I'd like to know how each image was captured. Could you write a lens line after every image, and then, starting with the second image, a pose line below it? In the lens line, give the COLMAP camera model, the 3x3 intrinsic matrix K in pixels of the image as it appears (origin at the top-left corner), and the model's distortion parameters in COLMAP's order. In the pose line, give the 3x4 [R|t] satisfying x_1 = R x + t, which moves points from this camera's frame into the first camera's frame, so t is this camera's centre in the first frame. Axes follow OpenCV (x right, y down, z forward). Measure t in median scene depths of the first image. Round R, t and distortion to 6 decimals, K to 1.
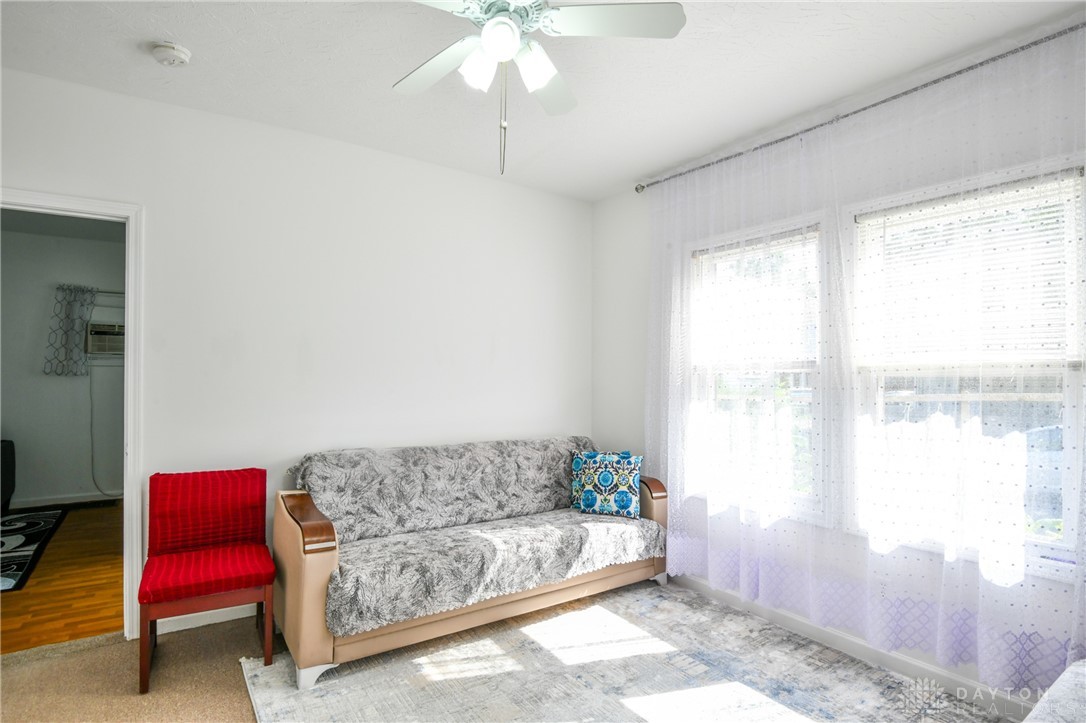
lens RADIAL K [[566.1, 0, 546.3], [0, 566.1, 370.8], [0, 0, 1]] dist [-0.001100, -0.000574]
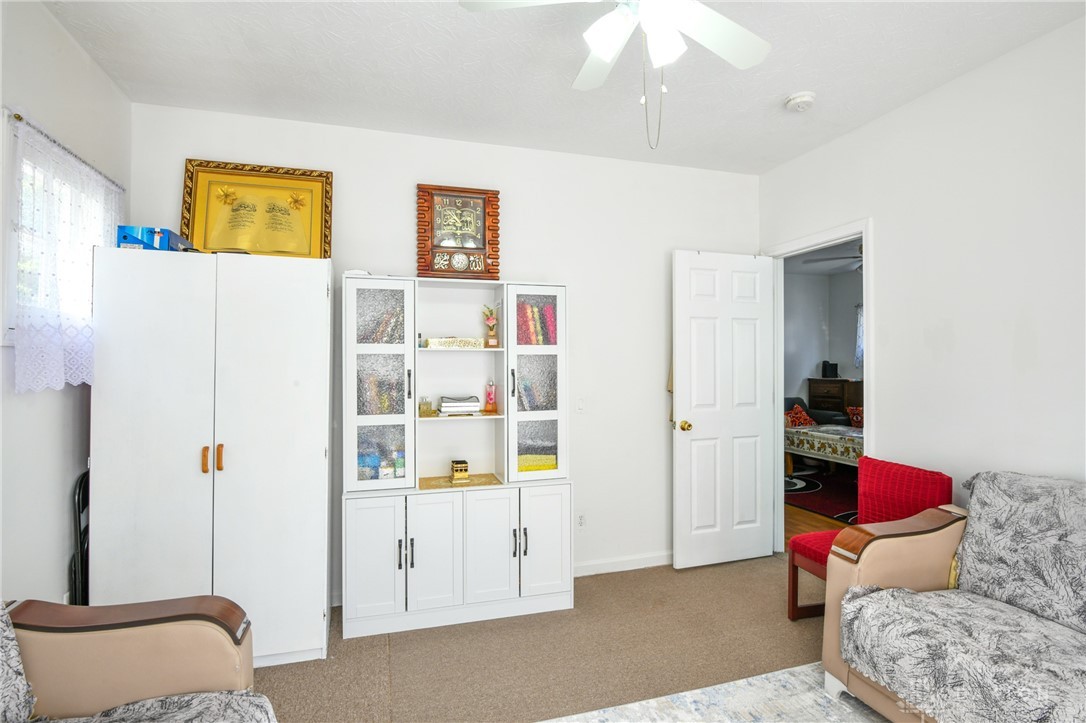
lens RADIAL K [[558.4, 0, 543.0], [0, 558.4, 361.5], [0, 0, 1]] dist [-0.000424, -0.000151]
pose [[-0.296767, -0.008055, -0.954916, 0.505343], [0.001291, 0.999960, -0.008836, 0.003772], [0.954949, -0.003855, -0.296744, 0.655140]]
